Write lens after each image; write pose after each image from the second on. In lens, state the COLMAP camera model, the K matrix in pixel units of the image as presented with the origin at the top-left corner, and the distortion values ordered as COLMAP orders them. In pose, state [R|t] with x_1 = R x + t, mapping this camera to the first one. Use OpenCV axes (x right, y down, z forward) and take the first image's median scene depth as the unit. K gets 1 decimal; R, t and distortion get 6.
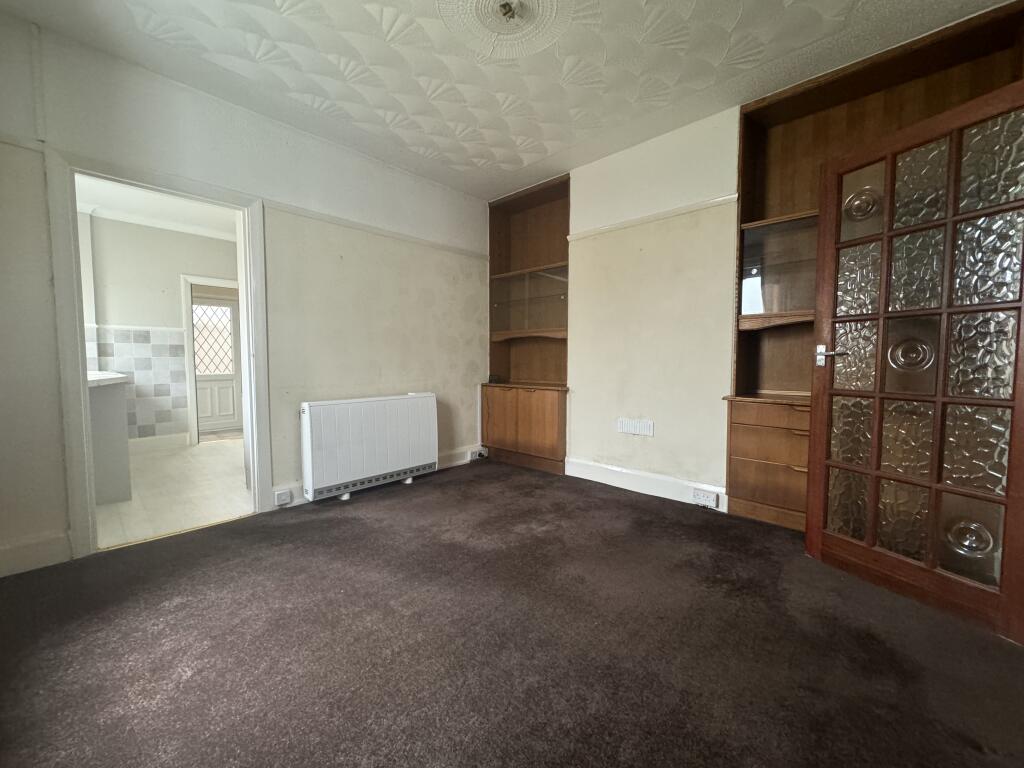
lens RADIAL K [[406.9, 0, 510.7], [0, 406.9, 384.1], [0, 0, 1]] dist [-0.001540, -0.000158]
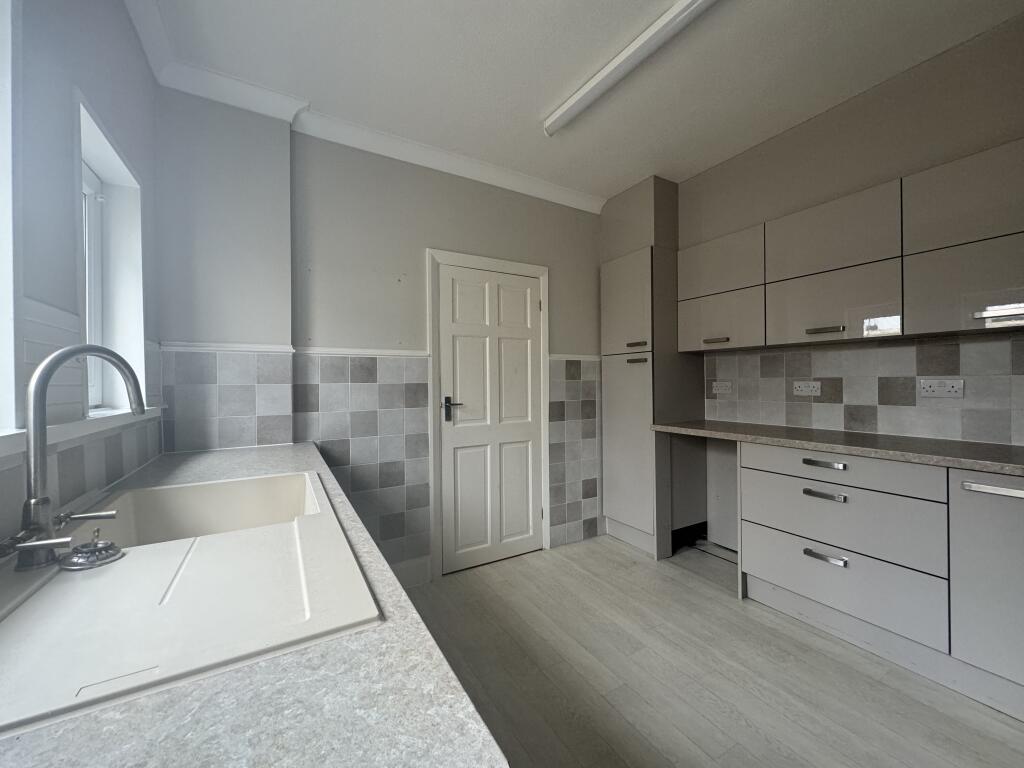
lens RADIAL K [[406.9, 0, 514.5], [0, 406.9, 385.1], [0, 0, 1]] dist [-0.001540, -0.000158]
pose [[0.956053, 0.003614, -0.293170, -0.574615], [-0.015479, 0.999152, -0.038162, -0.080099], [0.292783, 0.041023, 0.955298, 0.566484]]
